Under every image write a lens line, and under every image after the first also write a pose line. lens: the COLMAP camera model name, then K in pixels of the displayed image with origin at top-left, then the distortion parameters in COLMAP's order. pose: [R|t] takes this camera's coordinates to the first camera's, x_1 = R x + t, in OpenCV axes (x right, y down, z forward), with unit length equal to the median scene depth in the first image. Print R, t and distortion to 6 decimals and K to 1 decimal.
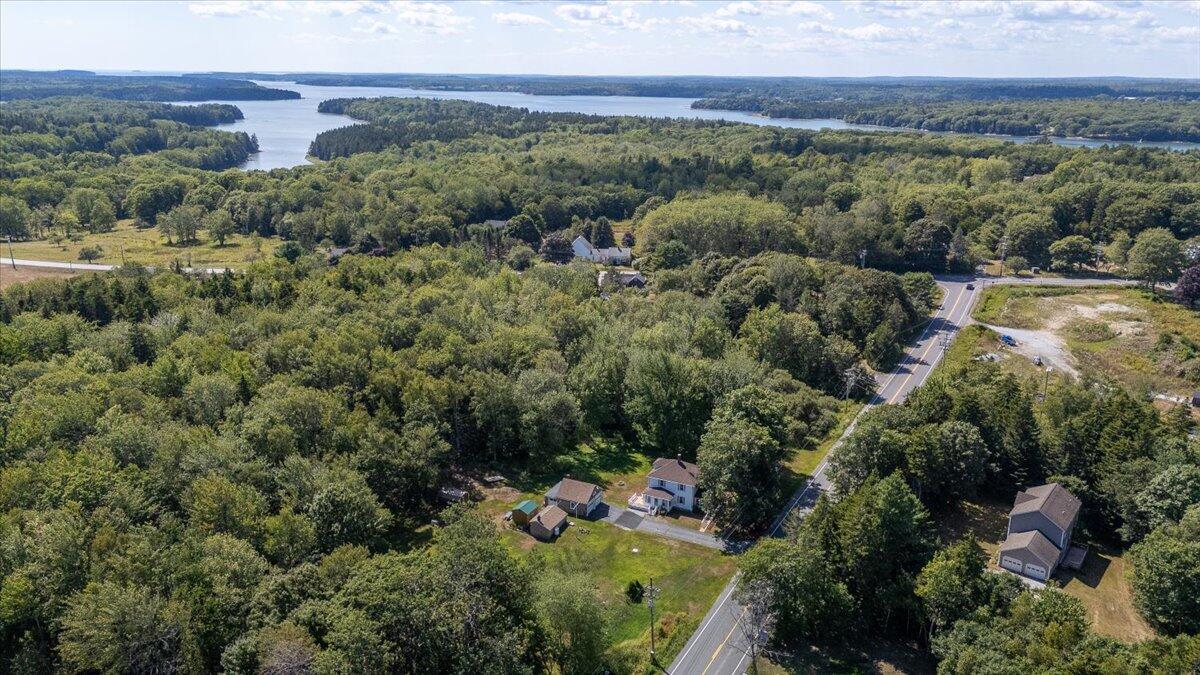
lens RADIAL K [[882.1, 0, 605.0], [0, 882.1, 340.6], [0, 0, 1]] dist [0.078218, -0.079234]
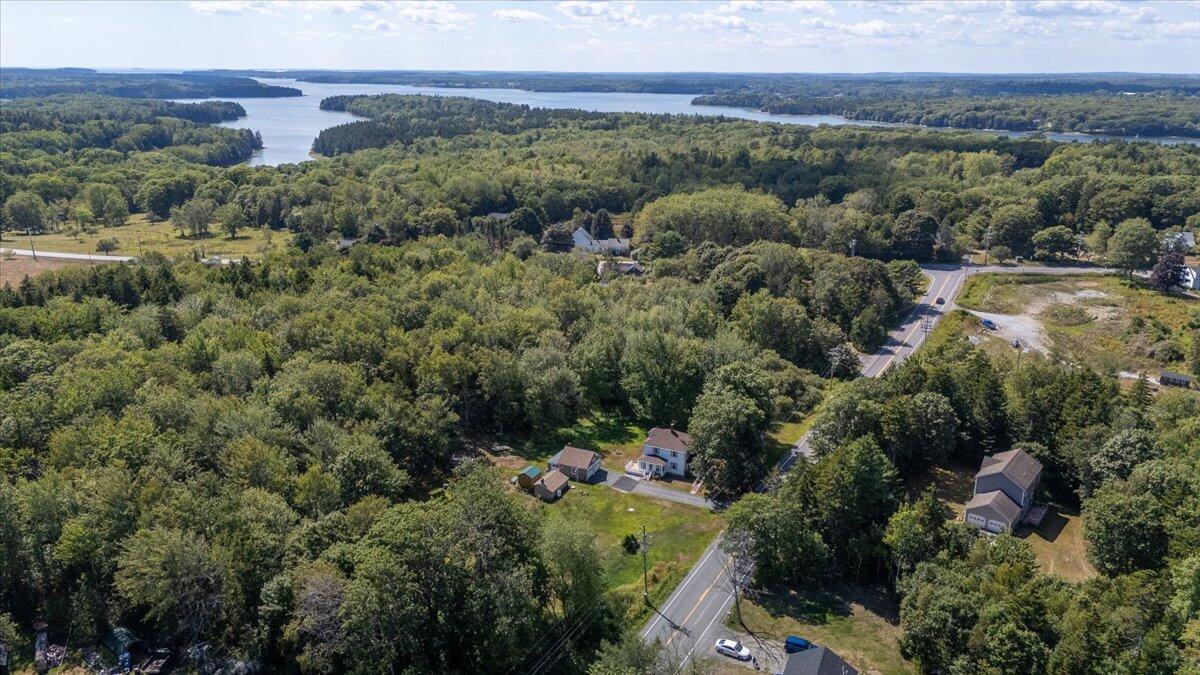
lens RADIAL K [[882.1, 0, 605.0], [0, 882.1, 340.6], [0, 0, 1]] dist [0.078218, -0.079234]
pose [[0.999998, -0.001749, -0.001193, 0.002682], [0.001753, 0.999992, 0.003468, 0.017465], [0.001187, -0.003470, 0.999993, -0.059166]]
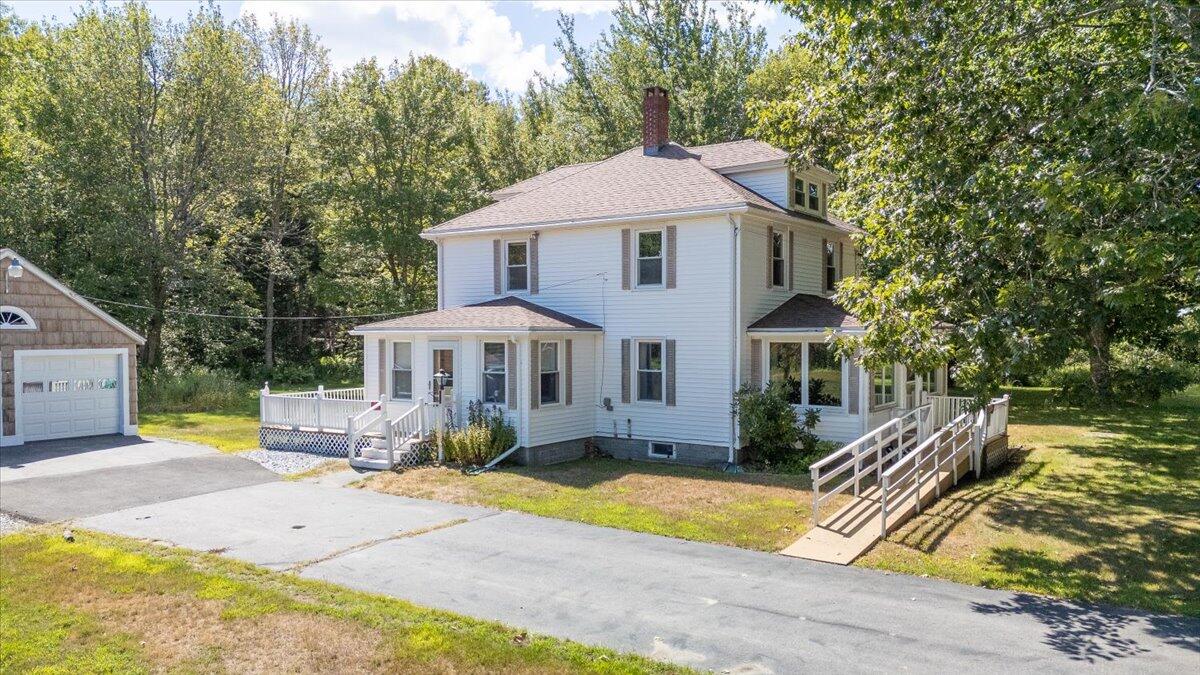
lens RADIAL K [[882.1, 0, 605.0], [0, 882.1, 340.6], [0, 0, 1]] dist [0.078218, -0.079234]
pose [[0.991207, -0.003804, -0.132266, 0.072457], [-0.032258, 0.962481, -0.269423, 0.157727], [0.128328, 0.271321, 0.953896, 0.662155]]
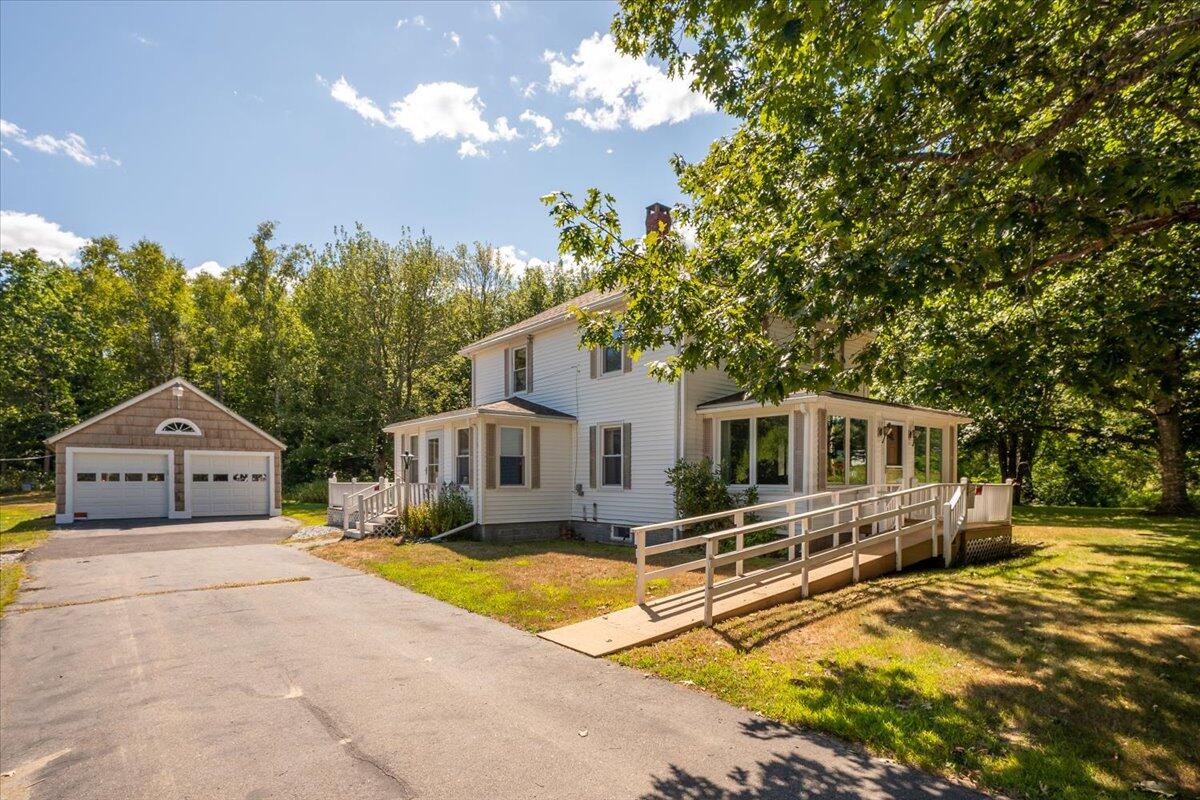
lens RADIAL K [[597.3, 0, 595.9], [0, 597.3, 476.9], [0, 0, 1]] dist [-0.001743, -0.000428]
pose [[0.919014, -0.003983, -0.394205, 0.088699], [-0.109590, 0.957954, -0.265169, 0.155105], [0.378686, 0.286895, 0.879936, 0.695413]]
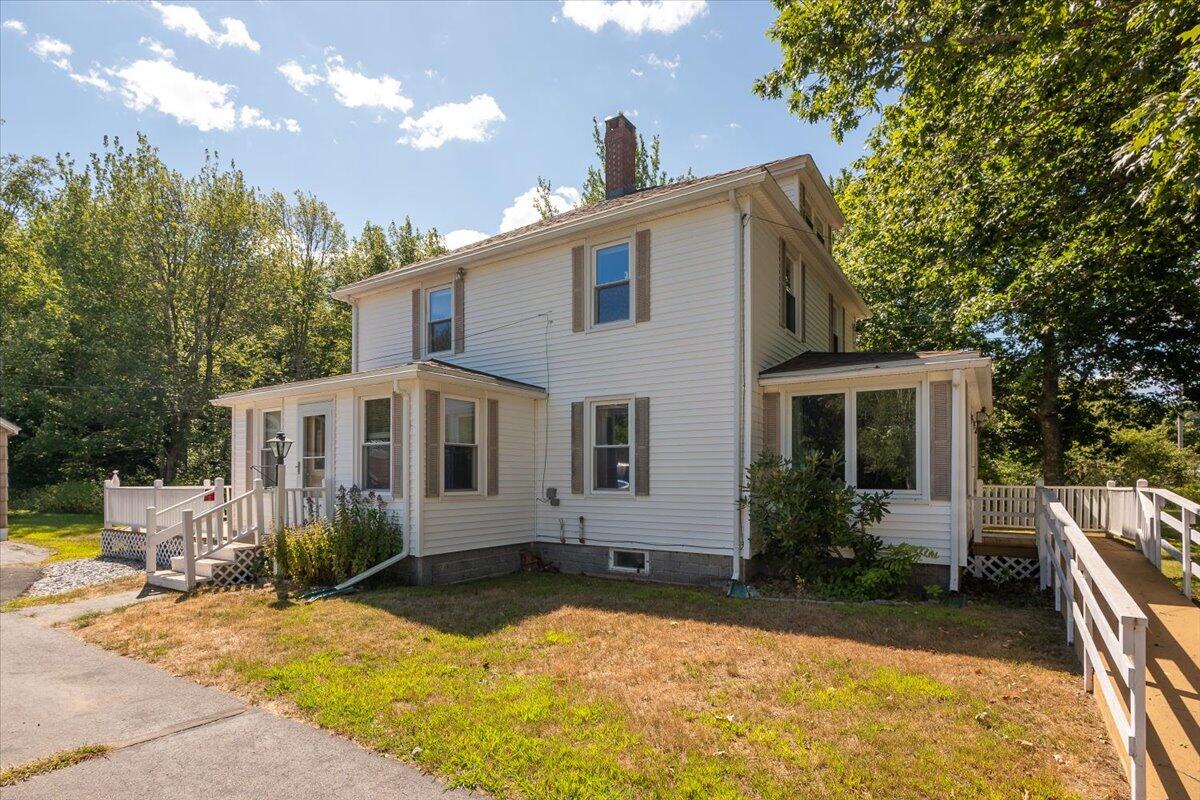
lens RADIAL K [[605.9, 0, 595.6], [0, 605.9, 472.4], [0, 0, 1]] dist [-0.003046, 0.000269]
pose [[0.993031, -0.004573, -0.117762, 0.068895], [-0.030087, 0.956296, -0.290847, 0.150329], [0.113945, 0.292363, 0.949495, 0.710640]]
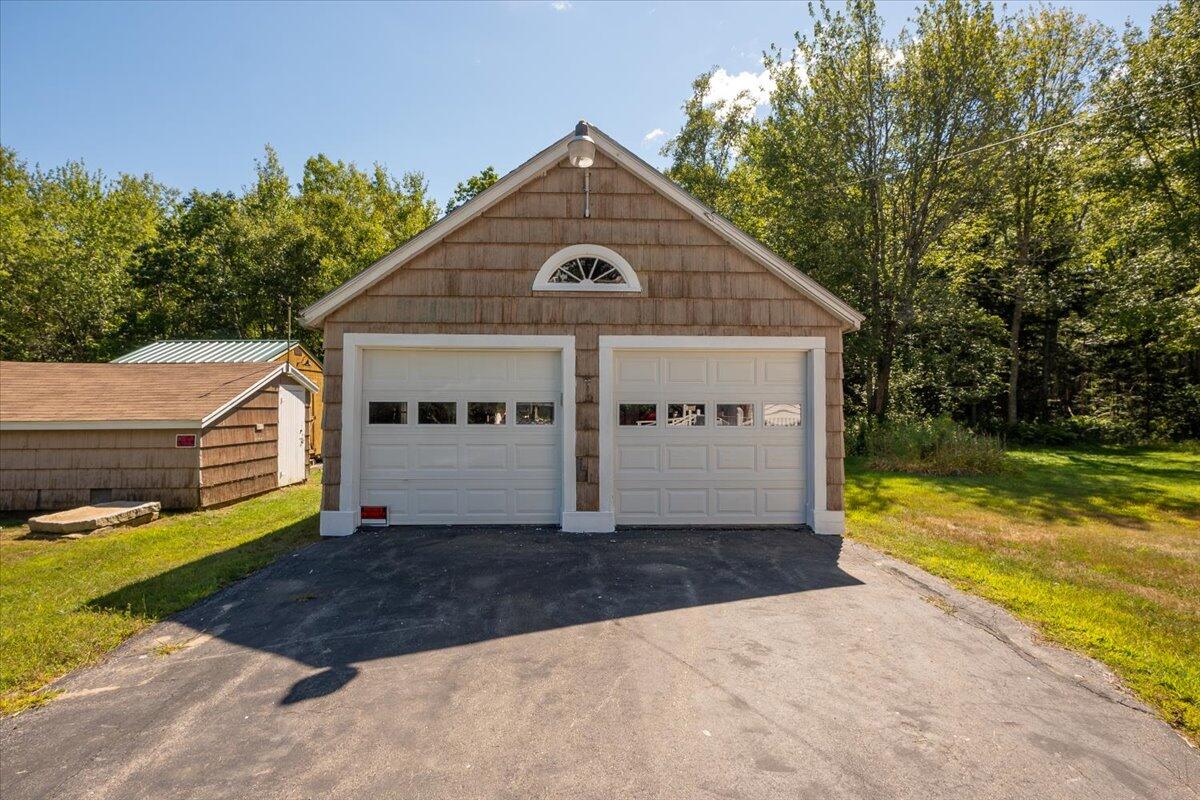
lens RADIAL K [[575.8, 0, 598.4], [0, 575.8, 402.2], [0, 0, 1]] dist [-0.000588, 0.000485]
pose [[0.497094, -0.004975, -0.867683, 0.018701], [-0.247498, 0.957629, -0.147282, 0.141280], [0.831650, 0.287962, 0.474800, 0.738839]]
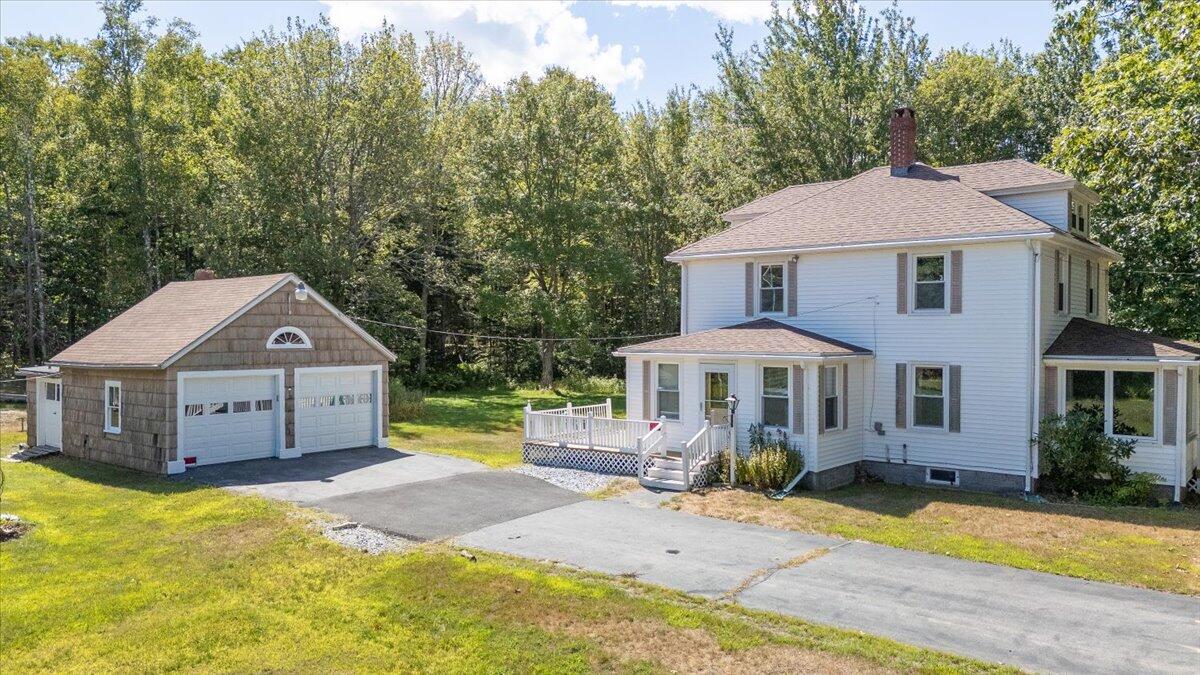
lens RADIAL K [[882.1, 0, 605.0], [0, 882.1, 340.6], [0, 0, 1]] dist [0.078218, -0.079234]
pose [[0.978927, 0.000976, -0.204207, 0.050707], [-0.056796, 0.961835, -0.267670, 0.156907], [0.196152, 0.273628, 0.941622, 0.656221]]
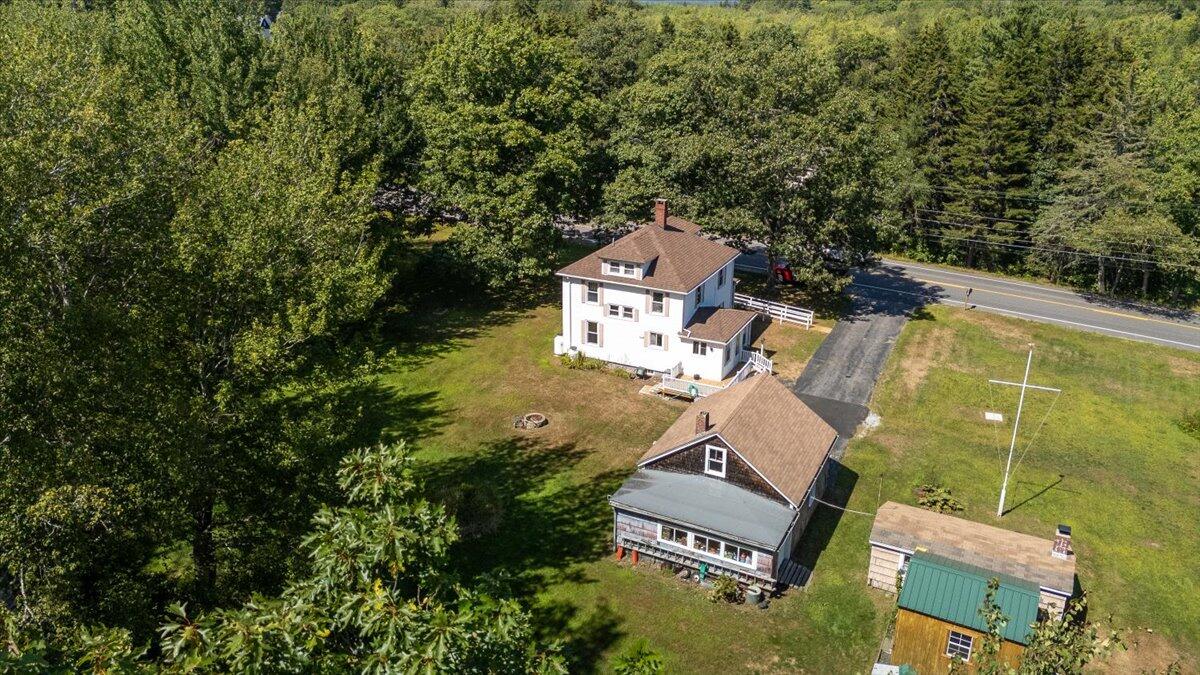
lens RADIAL K [[882.1, 0, 605.0], [0, 882.1, 340.6], [0, 0, 1]] dist [0.078218, -0.079234]
pose [[-0.000556, -0.360418, 0.932791, -0.175451], [0.279413, 0.895583, 0.346208, 0.044673], [-0.960171, 0.260826, 0.100207, 0.760112]]
